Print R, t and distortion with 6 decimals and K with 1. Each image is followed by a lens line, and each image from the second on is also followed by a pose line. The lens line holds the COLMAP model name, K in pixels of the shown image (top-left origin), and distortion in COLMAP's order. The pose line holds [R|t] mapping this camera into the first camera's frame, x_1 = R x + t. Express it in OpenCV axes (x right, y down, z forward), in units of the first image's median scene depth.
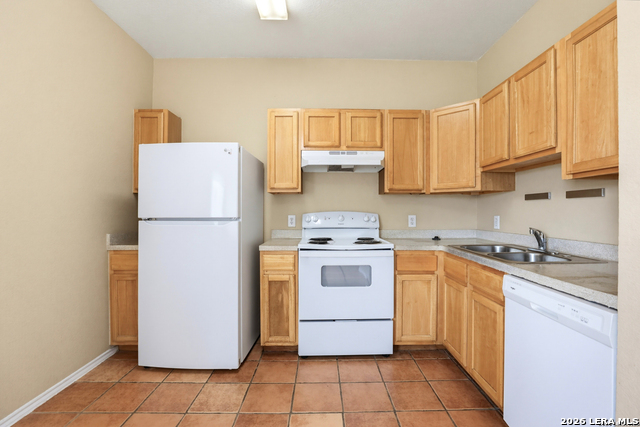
lens RADIAL K [[301.3, 0, 328.6], [0, 301.3, 214.1], [0, 0, 1]] dist [-0.027502, 0.000402]
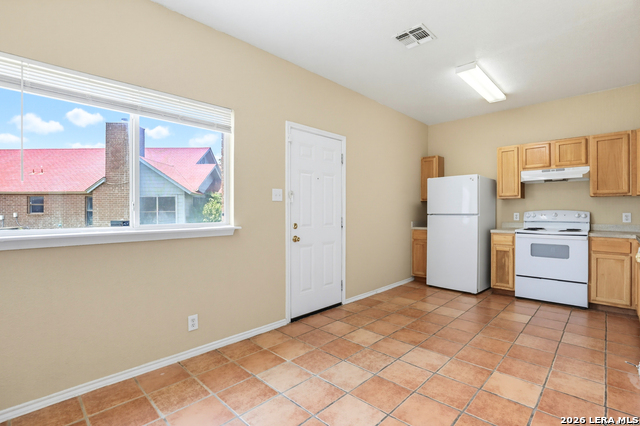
lens RADIAL K [[301.3, 0, 328.6], [0, 301.3, 213.6], [0, 0, 1]] dist [-0.027502, 0.000402]
pose [[0.706227, -0.000022, -0.707986, 0.331114], [-0.003009, 0.999991, -0.003034, 0.018044], [0.707980, 0.004273, 0.706220, -0.887519]]
